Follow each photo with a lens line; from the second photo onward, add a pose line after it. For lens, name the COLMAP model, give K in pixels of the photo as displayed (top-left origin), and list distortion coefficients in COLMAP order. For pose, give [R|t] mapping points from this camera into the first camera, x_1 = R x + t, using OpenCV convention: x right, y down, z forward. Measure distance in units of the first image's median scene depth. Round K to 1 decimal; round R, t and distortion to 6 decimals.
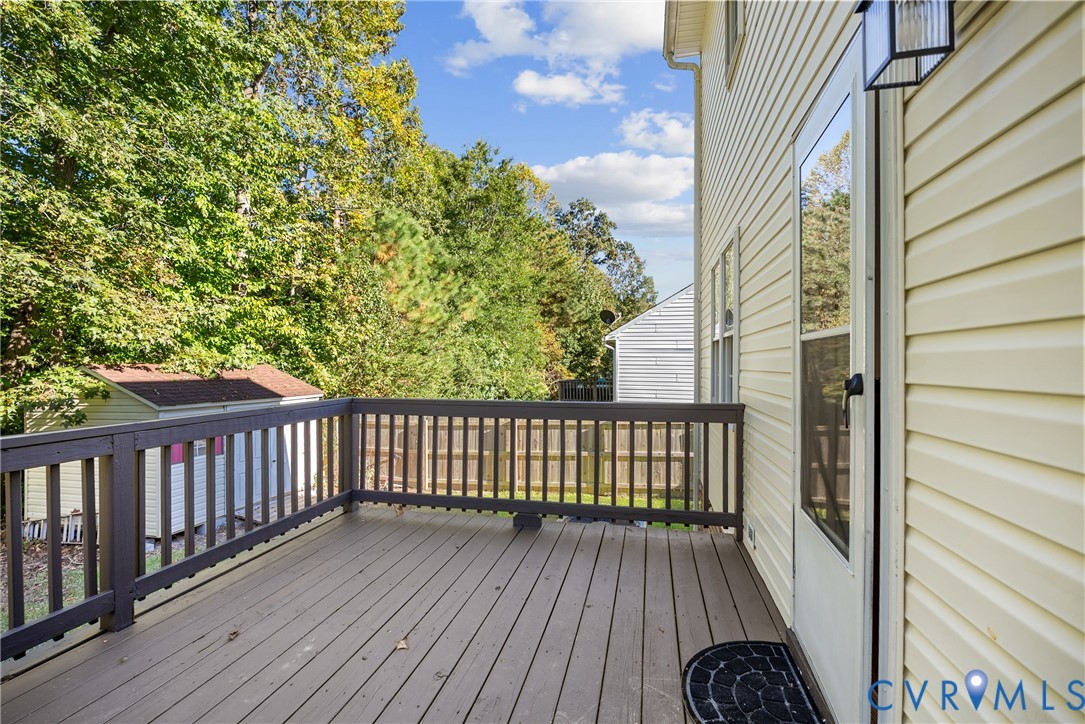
lens RADIAL K [[476.3, 0, 538.0], [0, 476.3, 357.0], [0, 0, 1]] dist [-0.003558, -0.000398]
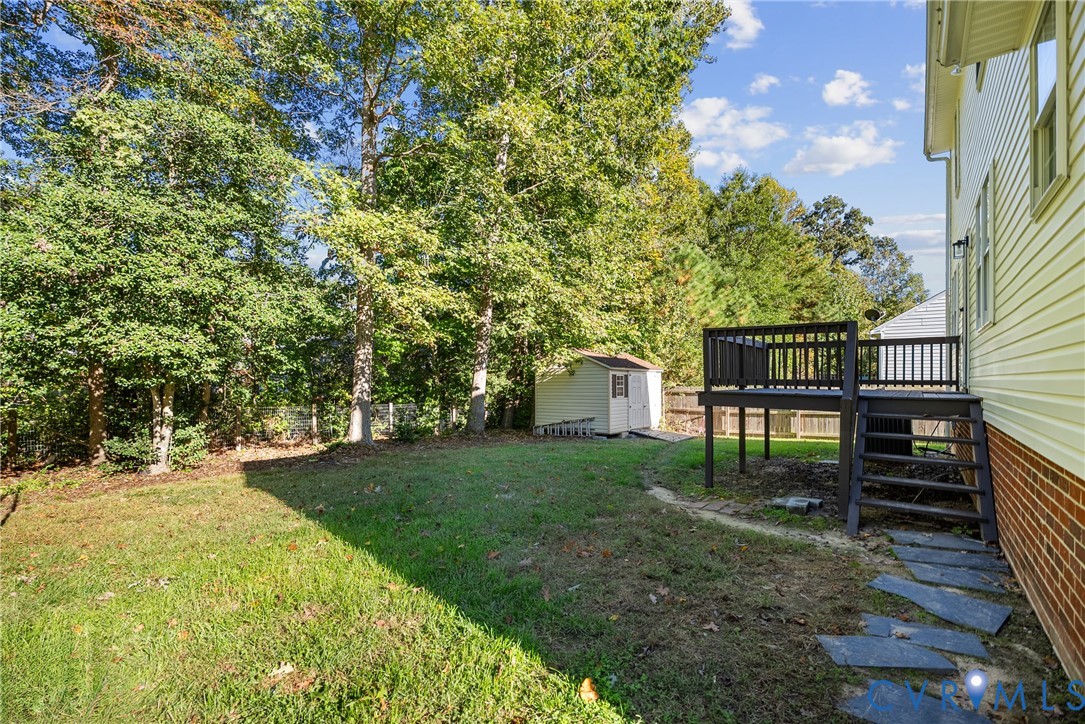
lens RADIAL K [[482.1, 0, 541.6], [0, 482.1, 370.2], [0, 0, 1]] dist [-0.000704, -0.000240]
pose [[0.907558, -0.000261, -0.419926, -0.044815], [-0.000901, 0.999996, -0.002570, 0.025696], [0.419925, 0.002711, 0.907555, -0.199111]]
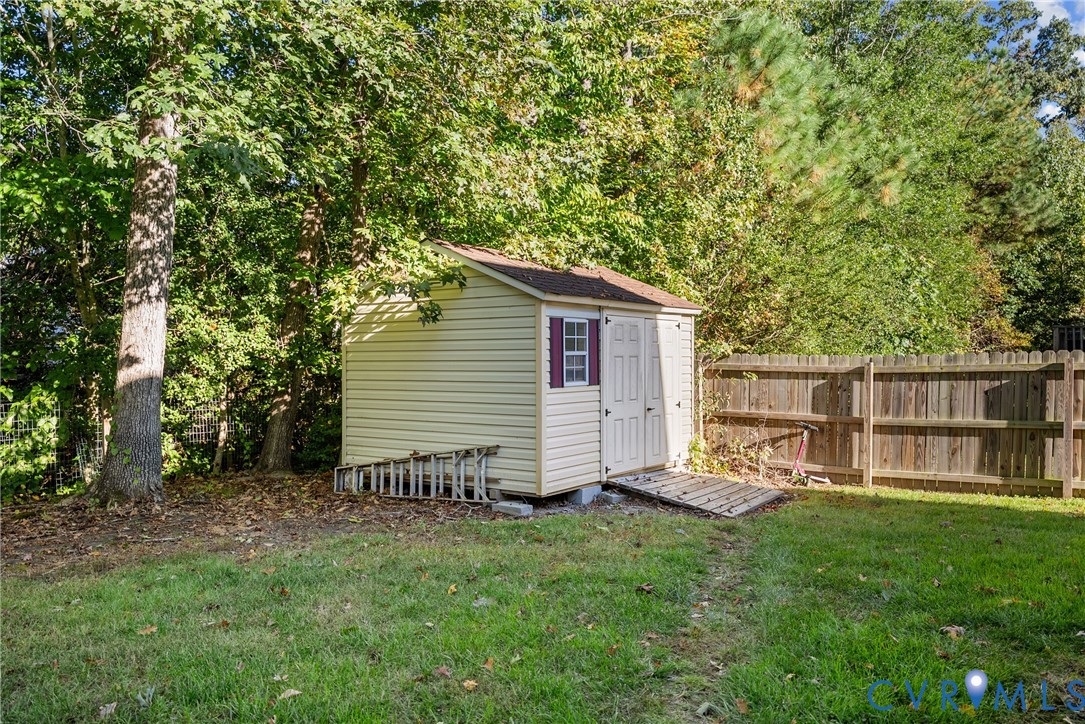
lens RADIAL K [[843.4, 0, 540.7], [0, 843.4, 357.7], [0, 0, 1]] dist [0.002183, 0.001157]
pose [[0.932341, 0.010772, -0.361419, -0.079964], [0.000084, 0.999550, 0.030008, 0.032856], [0.361579, -0.028008, 0.931921, -0.017605]]
